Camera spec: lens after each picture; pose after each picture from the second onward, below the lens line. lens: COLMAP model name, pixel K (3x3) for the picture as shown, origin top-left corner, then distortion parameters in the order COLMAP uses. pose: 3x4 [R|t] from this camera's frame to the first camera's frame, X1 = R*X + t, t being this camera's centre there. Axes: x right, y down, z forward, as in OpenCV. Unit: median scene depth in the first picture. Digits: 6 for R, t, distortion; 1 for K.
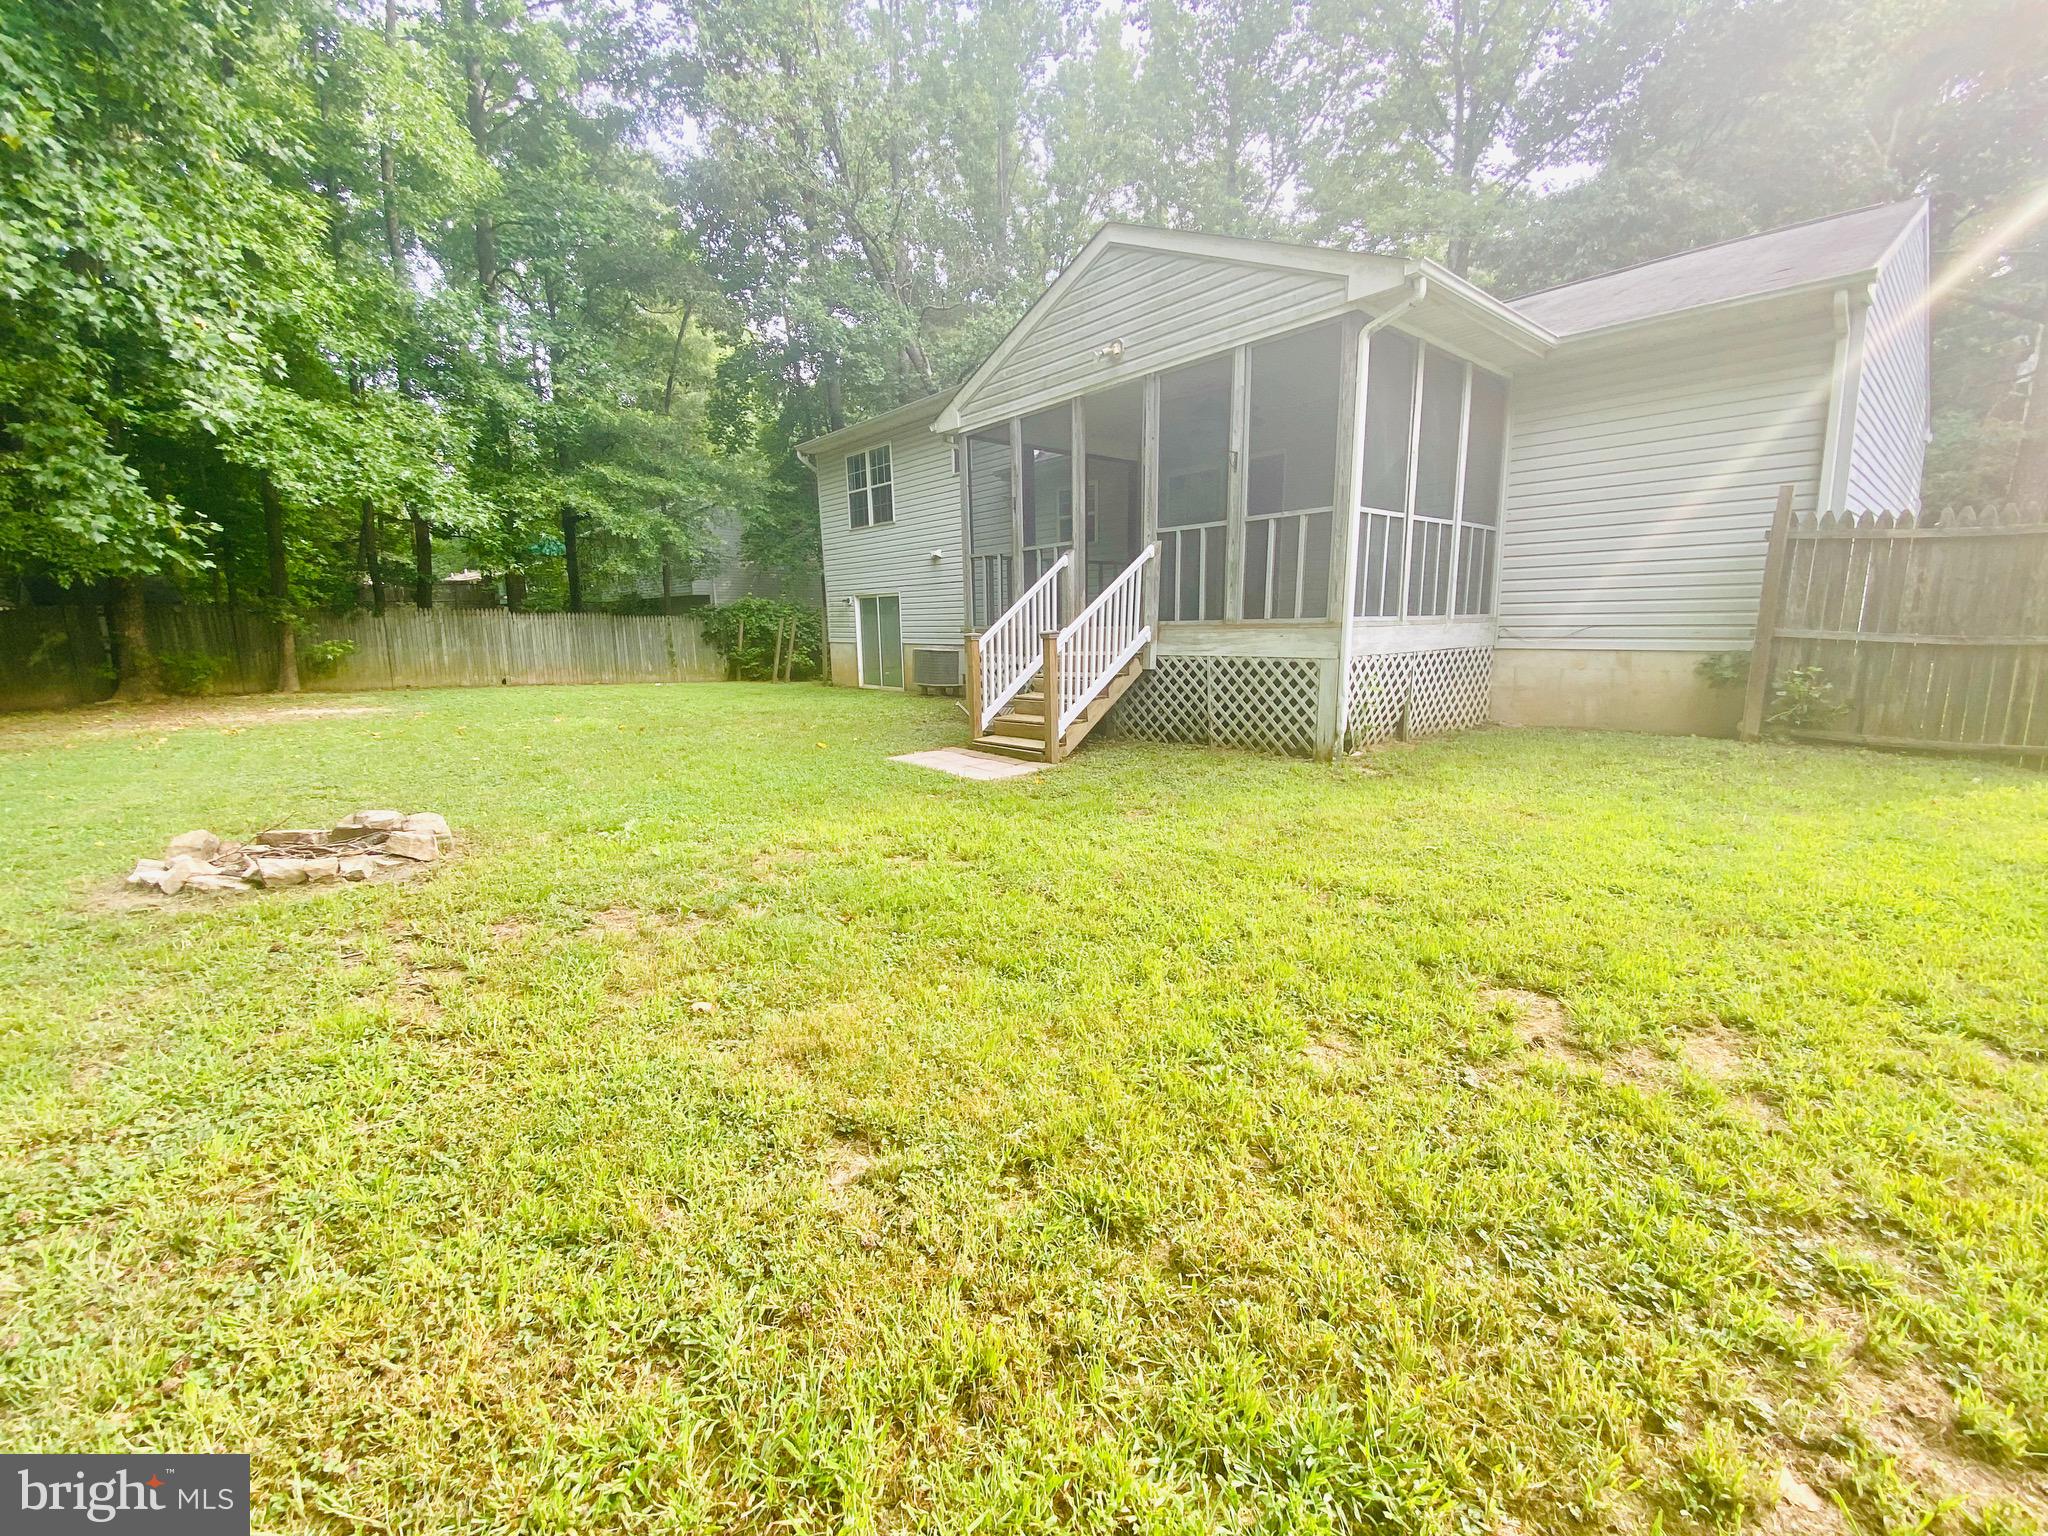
lens RADIAL K [[848.7, 0, 946.4], [0, 848.7, 728.7], [0, 0, 1]] dist [0.009080, -0.013851]
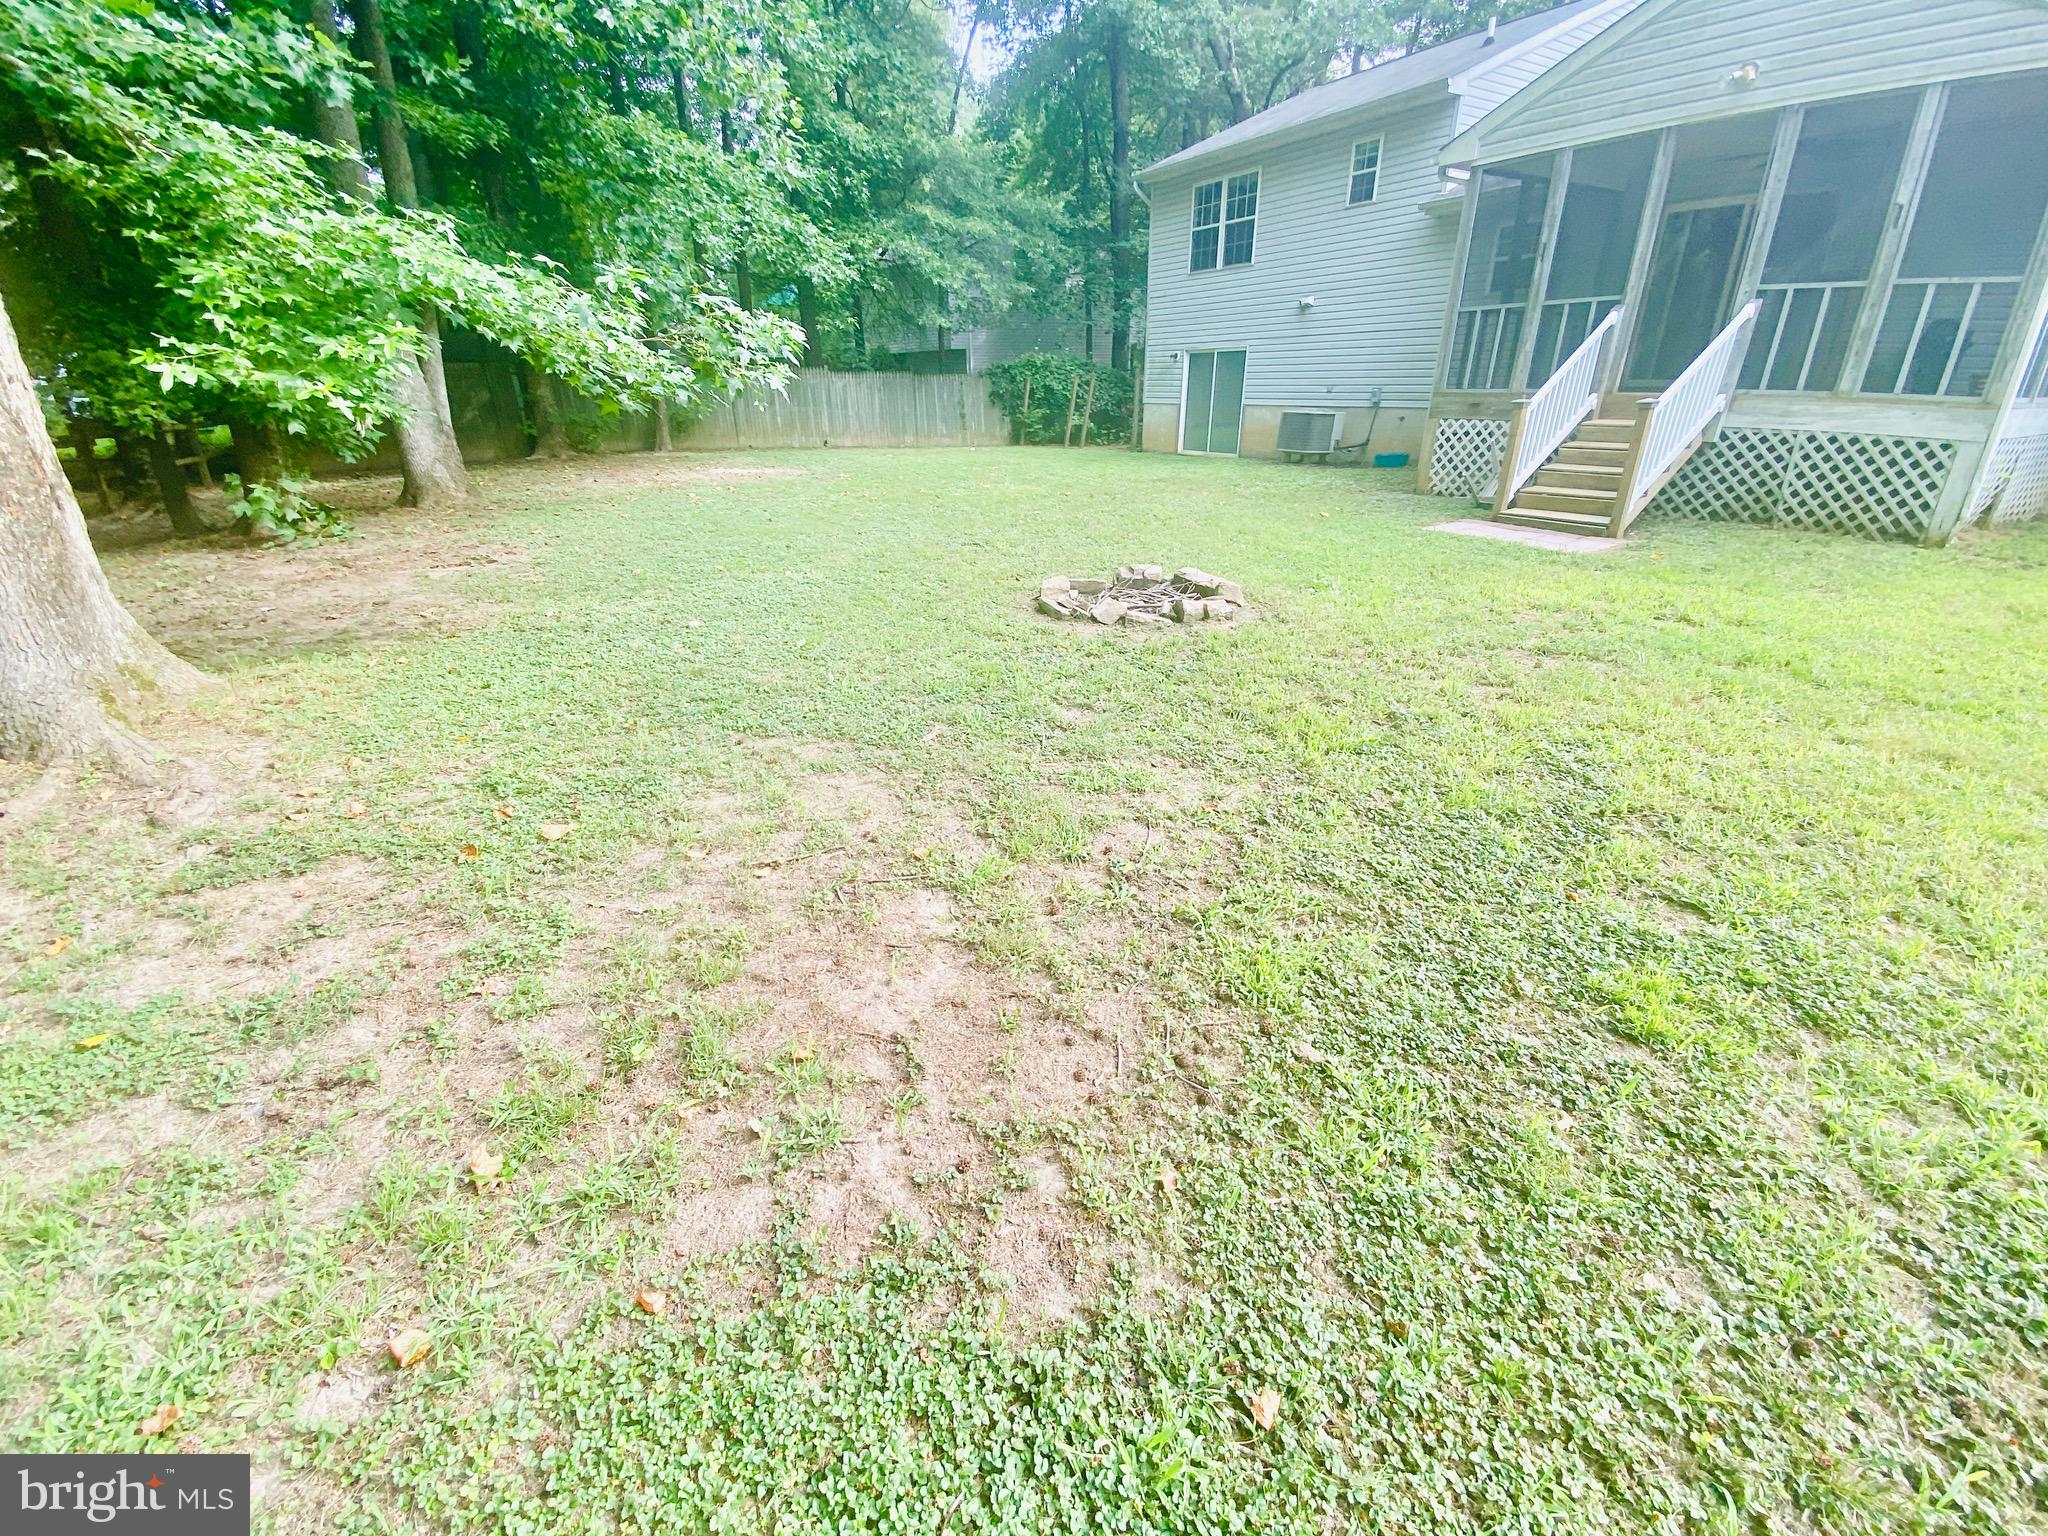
lens RADIAL K [[904.2, 0, 980.1], [0, 904.2, 712.7], [0, 0, 1]] dist [-0.045718, -0.000841]
pose [[0.986943, 0.052423, -0.152302, -0.460314], [-0.016039, 0.972841, 0.230918, 0.015045], [0.160271, -0.225460, 0.960979, -0.150142]]
